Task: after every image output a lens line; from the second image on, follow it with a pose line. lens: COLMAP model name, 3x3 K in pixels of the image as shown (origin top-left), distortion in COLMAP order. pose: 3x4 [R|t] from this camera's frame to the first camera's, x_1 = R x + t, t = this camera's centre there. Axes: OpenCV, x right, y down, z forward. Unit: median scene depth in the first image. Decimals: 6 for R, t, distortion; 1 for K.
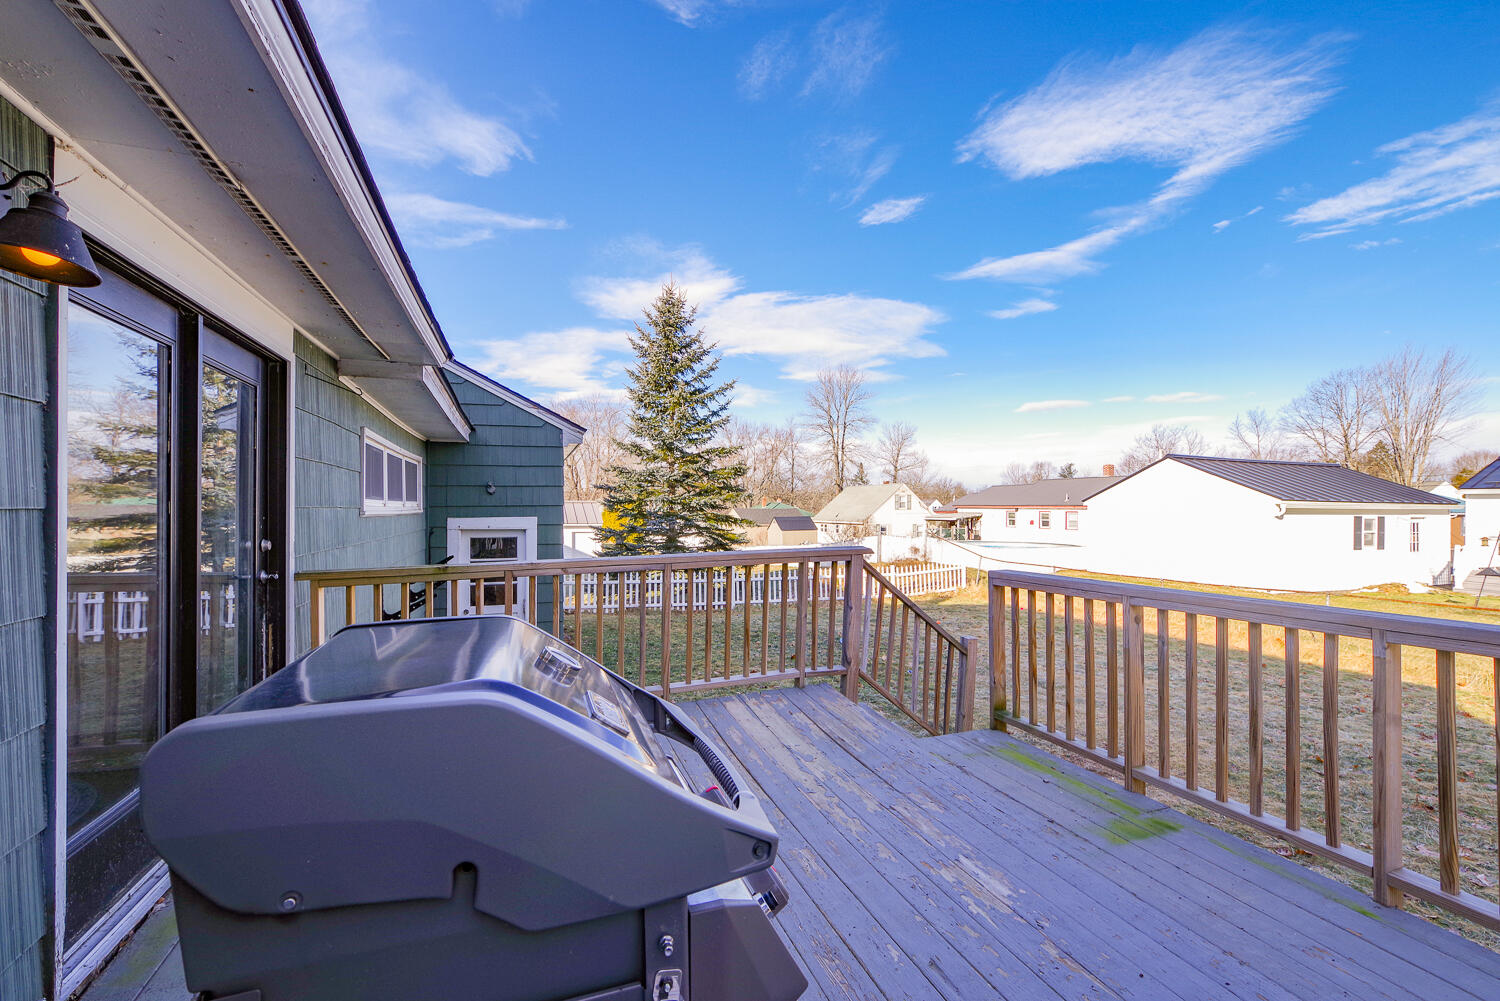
lens RADIAL K [[651.8, 0, 755.6], [0, 651.8, 511.4], [0, 0, 1]] dist [-0.007554, 0.000008]
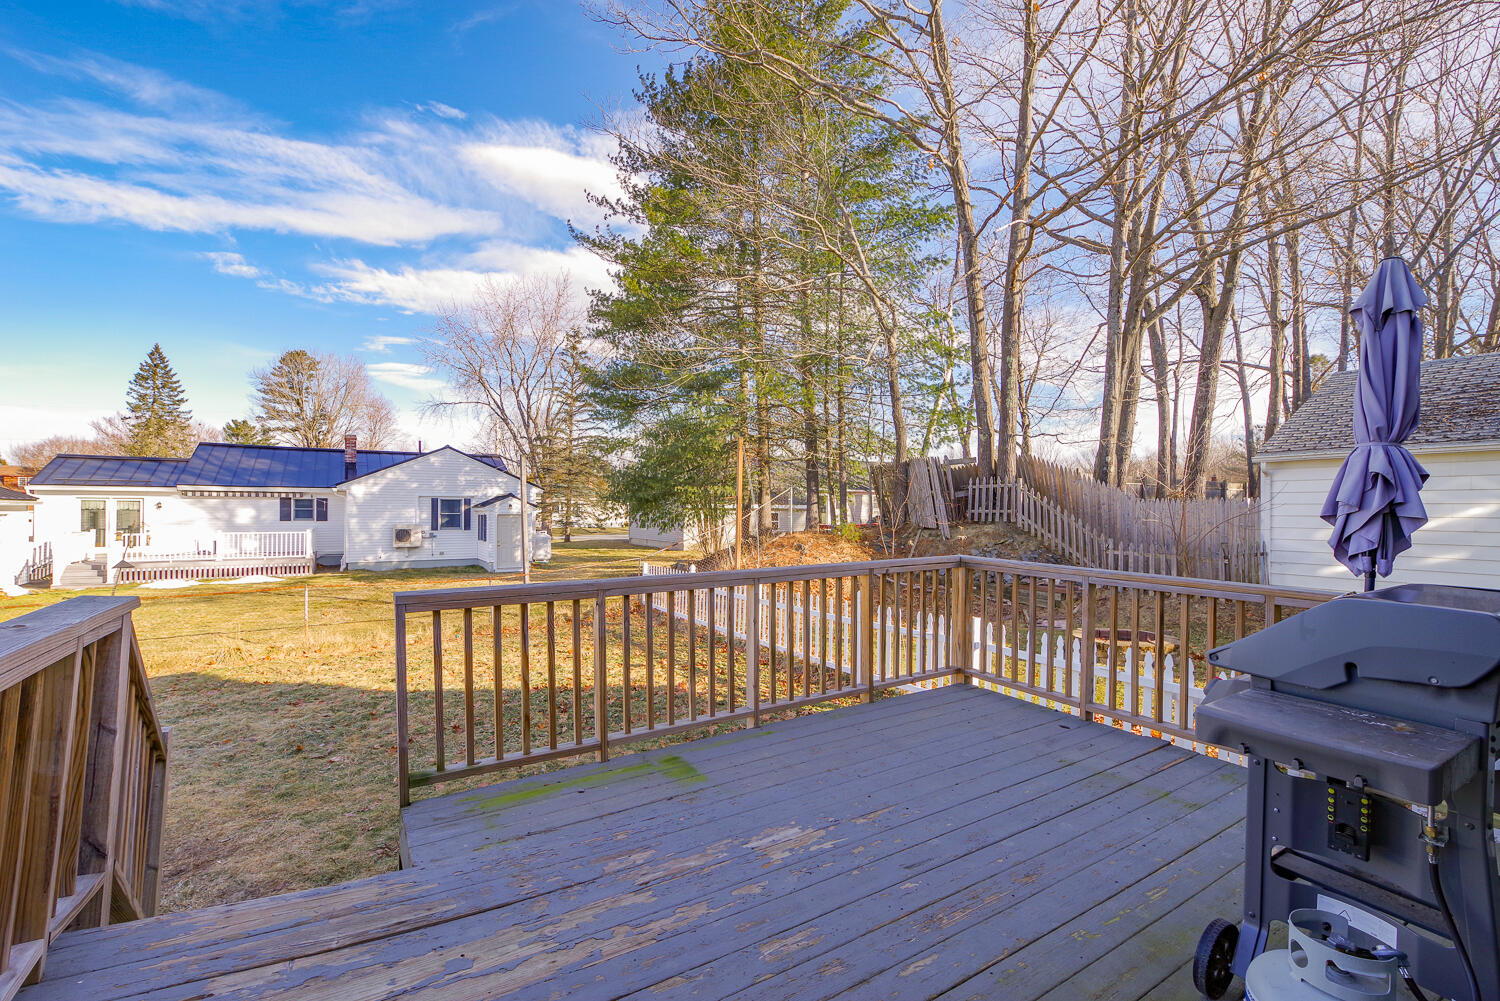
lens RADIAL K [[651.8, 0, 746.2], [0, 651.8, 507.6], [0, 0, 1]] dist [-0.007554, 0.000008]
pose [[-0.200489, -0.005160, 0.979682, -0.081583], [0.003103, 0.999978, 0.005902, -0.002371], [-0.979691, 0.004224, -0.200468, 0.138991]]
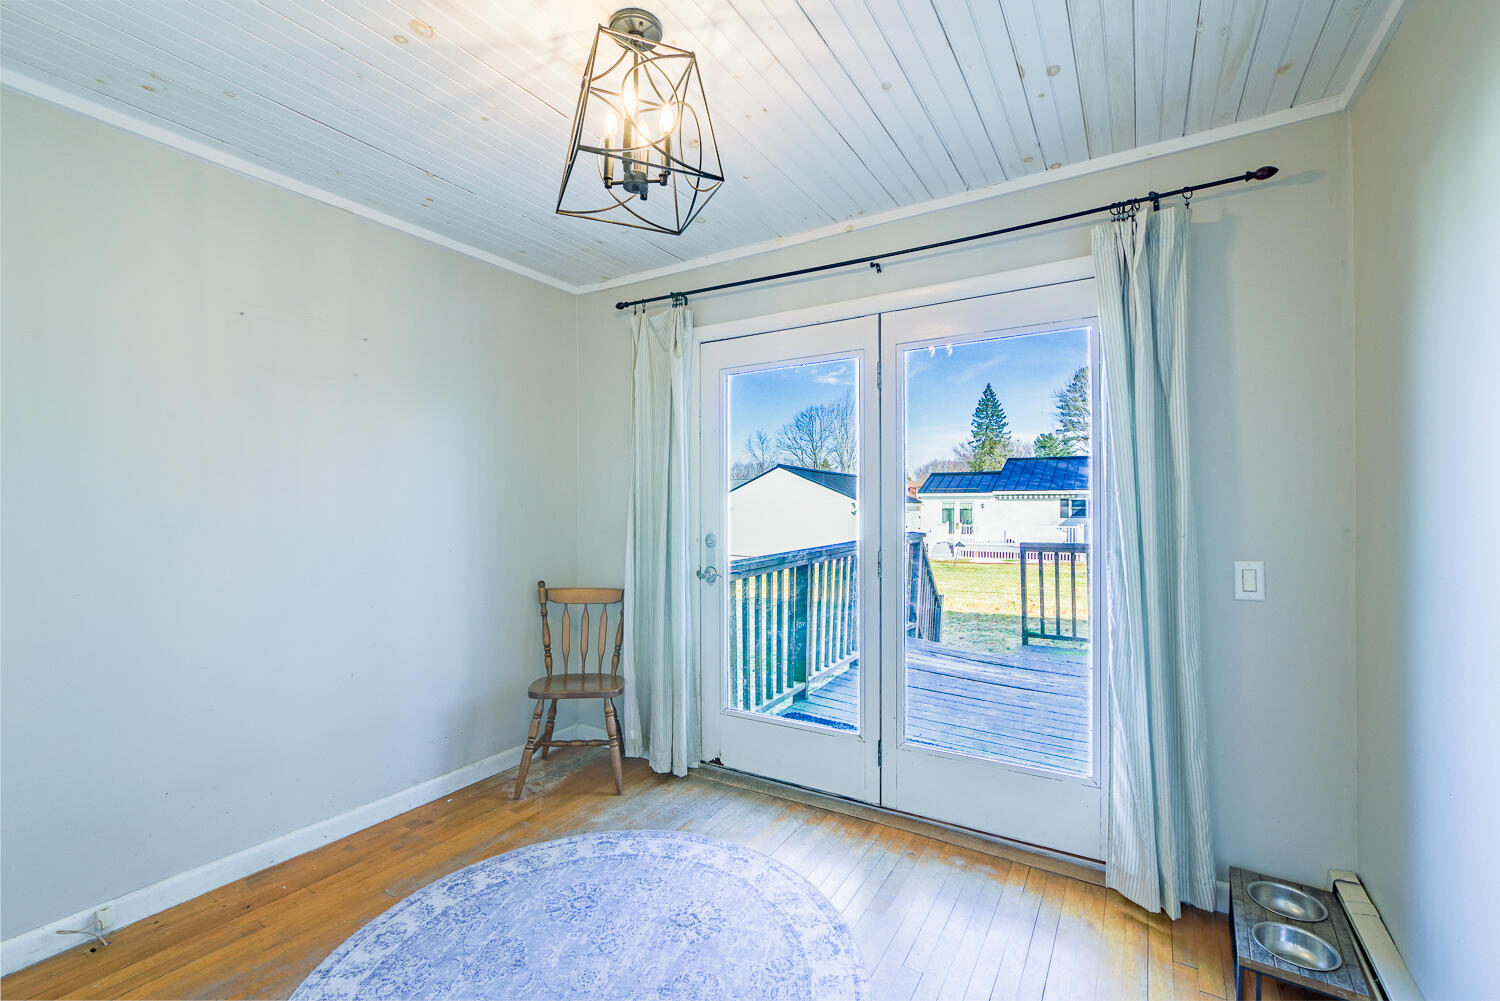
lens RADIAL K [[651.8, 0, 749.8], [0, 651.8, 507.6], [0, 0, 1]] dist [-0.007554, 0.000008]
pose [[0.780515, -0.007398, 0.625094, -0.210386], [0.012642, 0.999912, -0.003951, 0.000797], [-0.625009, 0.010986, 0.780540, 0.029902]]
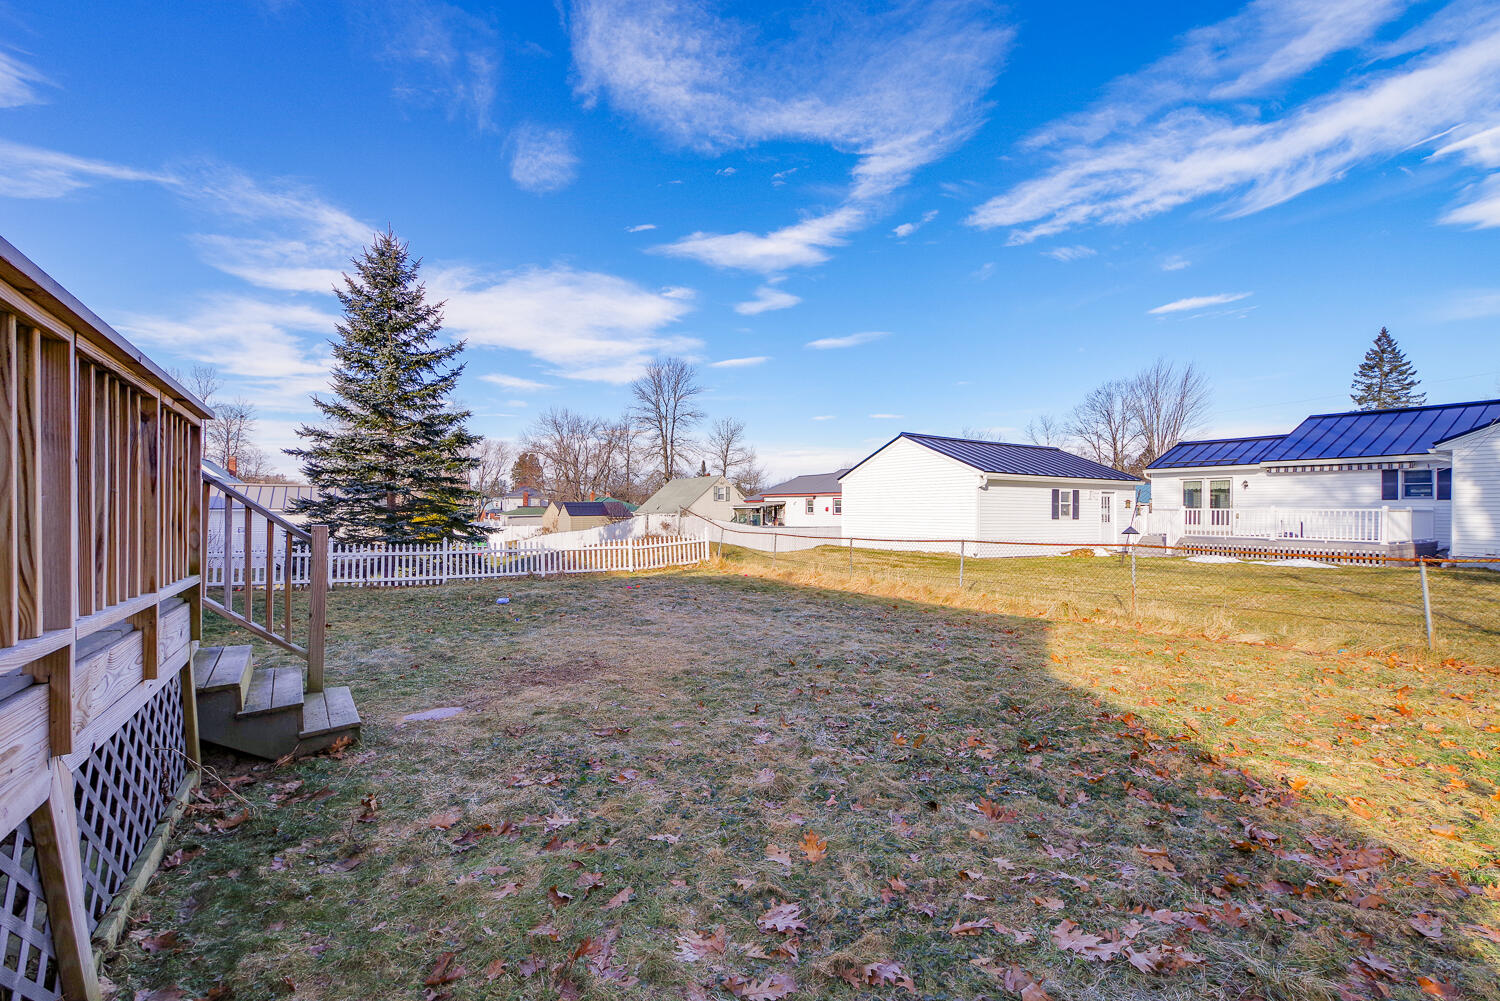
lens RADIAL K [[651.8, 0, 747.1], [0, 651.8, 511.8], [0, 0, 1]] dist [-0.007554, 0.000008]
pose [[0.980467, -0.003859, 0.196647, 0.170101], [0.004437, 0.999987, -0.002496, 0.042256], [-0.196635, 0.003320, 0.980471, 0.003417]]
